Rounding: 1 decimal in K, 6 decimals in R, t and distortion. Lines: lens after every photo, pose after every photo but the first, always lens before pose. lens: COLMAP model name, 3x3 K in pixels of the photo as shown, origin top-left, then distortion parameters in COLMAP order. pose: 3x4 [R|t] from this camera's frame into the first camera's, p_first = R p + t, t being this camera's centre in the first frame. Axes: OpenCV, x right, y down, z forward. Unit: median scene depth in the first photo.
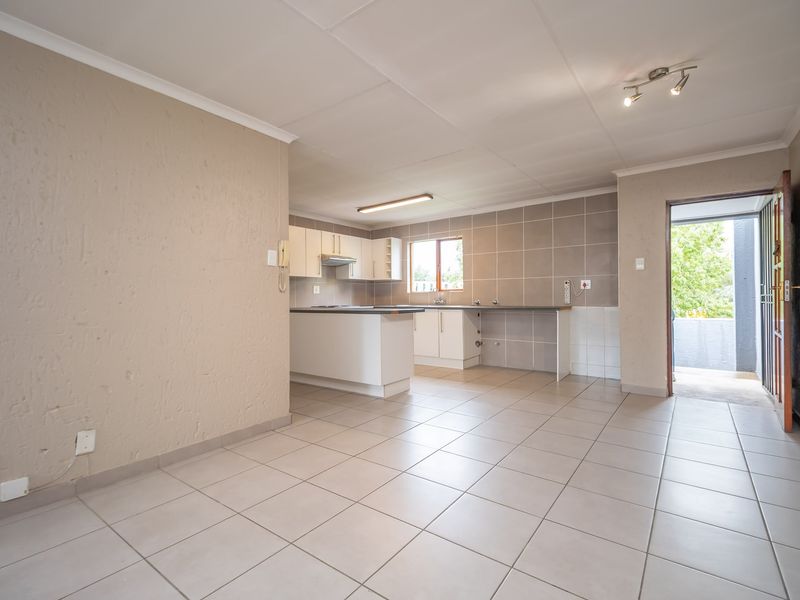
lens RADIAL K [[394.2, 0, 395.8], [0, 394.2, 298.1], [0, 0, 1]] dist [0.038445, -0.016425]
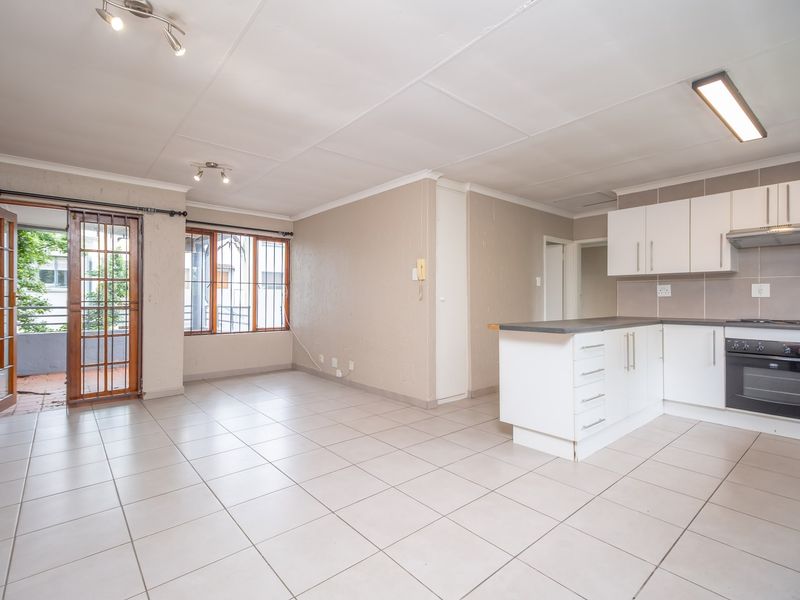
lens RADIAL K [[394.2, 0, 395.8], [0, 394.2, 298.1], [0, 0, 1]] dist [0.038445, -0.016425]
pose [[-0.211011, 0.005113, -0.977470, 0.486297], [0.001477, 0.999987, 0.004912, -0.013784], [0.977483, -0.000407, -0.211016, 0.612085]]
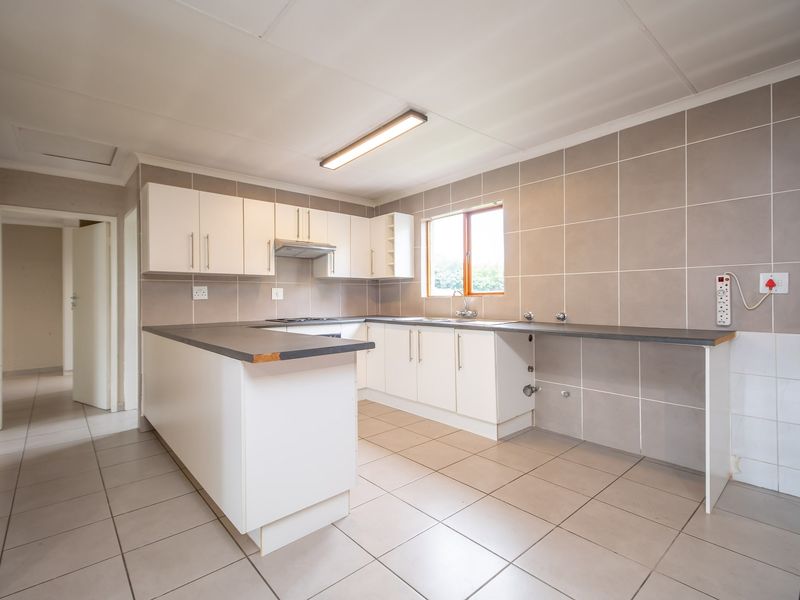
lens RADIAL K [[389.6, 0, 397.8], [0, 389.6, 296.4], [0, 0, 1]] dist [0.038112, -0.017484]
pose [[0.979726, -0.001434, -0.200338, 0.130883], [0.001316, 0.999999, -0.000725, -0.016314], [0.200339, 0.000446, 0.979727, 0.400442]]
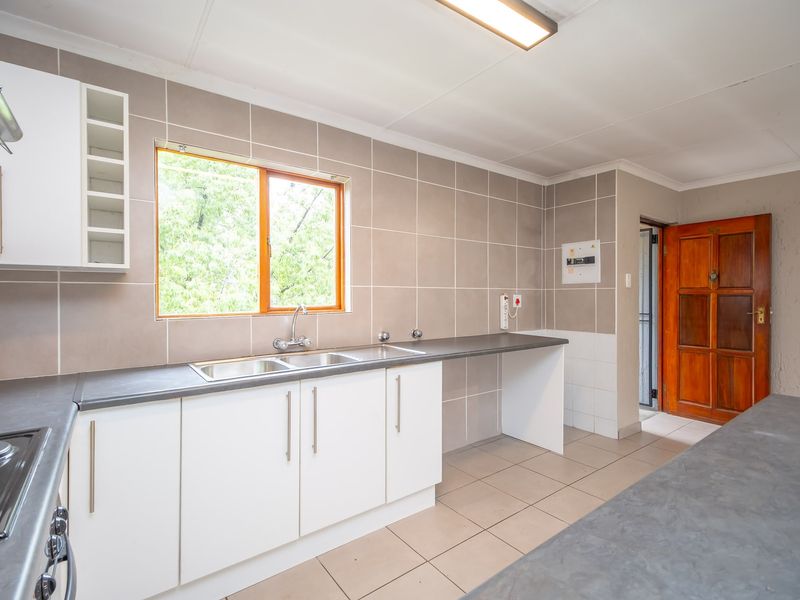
lens RADIAL K [[389.6, 0, 397.8], [0, 389.6, 296.4], [0, 0, 1]] dist [0.038112, -0.017484]
pose [[0.276995, 0.000678, 0.960871, -0.212424], [-0.001163, 0.999999, -0.000371, -0.034398], [-0.960871, -0.001015, 0.276995, 0.831248]]
